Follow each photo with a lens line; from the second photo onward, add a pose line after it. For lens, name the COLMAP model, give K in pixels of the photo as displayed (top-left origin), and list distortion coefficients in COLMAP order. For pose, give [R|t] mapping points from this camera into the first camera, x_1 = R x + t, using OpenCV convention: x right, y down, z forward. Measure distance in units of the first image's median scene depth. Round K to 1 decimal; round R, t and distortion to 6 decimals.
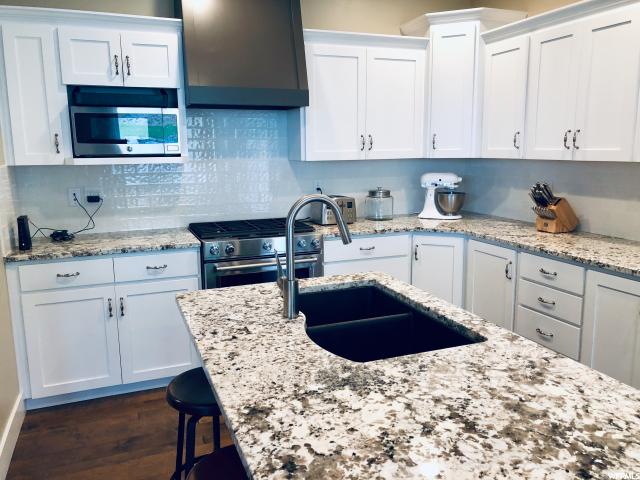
lens RADIAL K [[522.6, 0, 325.8], [0, 522.6, 238.3], [0, 0, 1]] dist [0.028960, -0.018234]
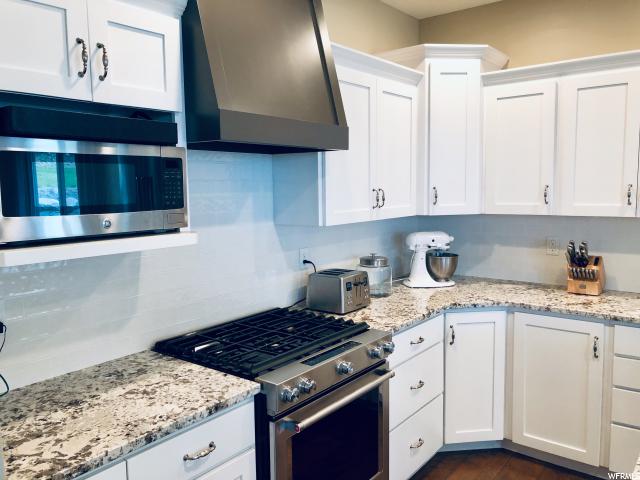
lens RADIAL K [[522.6, 0, 315.0], [0, 522.6, 237.4], [0, 0, 1]] dist [0.028960, -0.018234]
pose [[0.863762, -0.053706, 0.501030, -0.427414], [0.094505, 0.993926, -0.056384, -0.102619], [-0.494959, 0.096053, 0.863591, 0.437909]]
